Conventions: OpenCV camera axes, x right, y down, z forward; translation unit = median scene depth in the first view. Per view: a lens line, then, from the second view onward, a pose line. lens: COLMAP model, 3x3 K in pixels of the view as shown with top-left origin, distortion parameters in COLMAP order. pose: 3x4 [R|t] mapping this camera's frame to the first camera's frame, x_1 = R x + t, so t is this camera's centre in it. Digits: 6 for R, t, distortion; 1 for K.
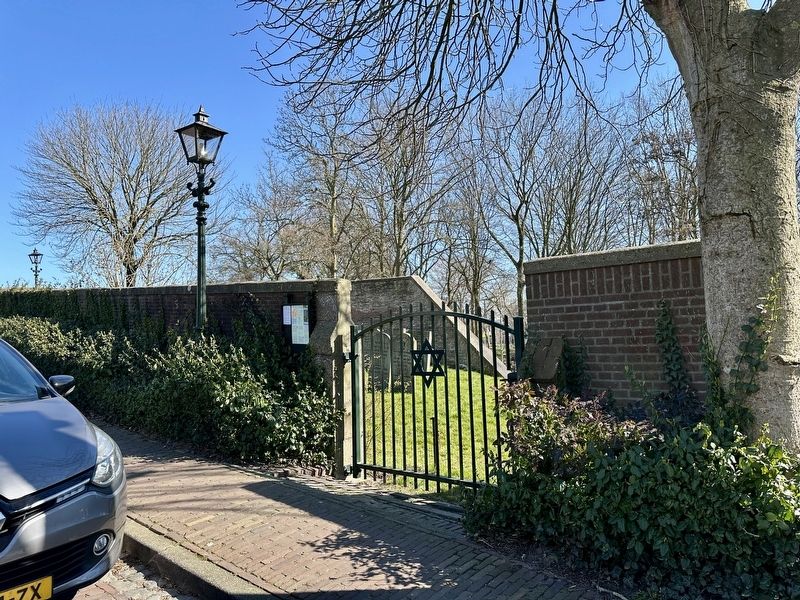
lens RADIAL K [[574.6, 0, 399.4], [0, 574.6, 300.4], [0, 0, 1]] dist [-0.000832, -0.006304]
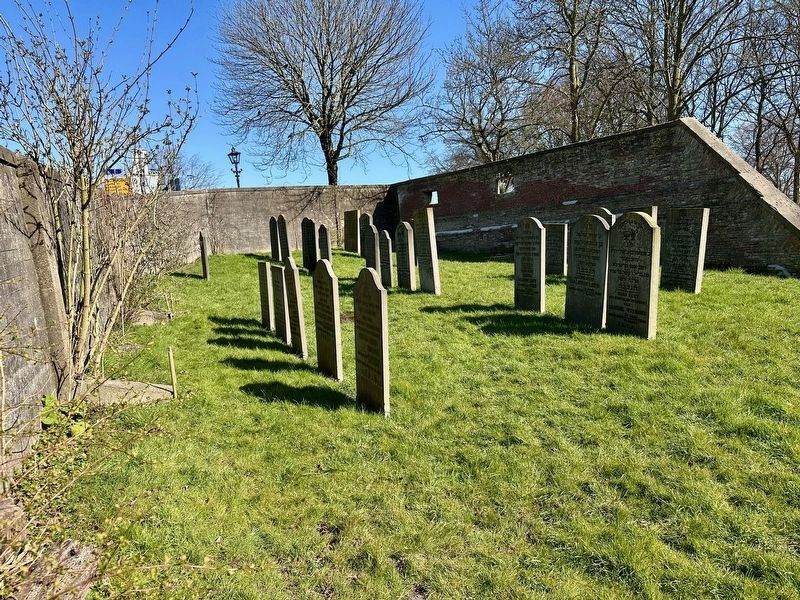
lens RADIAL K [[574.6, 0, 401.9], [0, 574.6, 299.8], [0, 0, 1]] dist [-0.000832, -0.006304]
pose [[0.891076, 0.007978, -0.453784, 0.030296], [0.076211, 0.983018, 0.166935, 0.017356], [0.447410, -0.183335, 0.875336, 0.256875]]
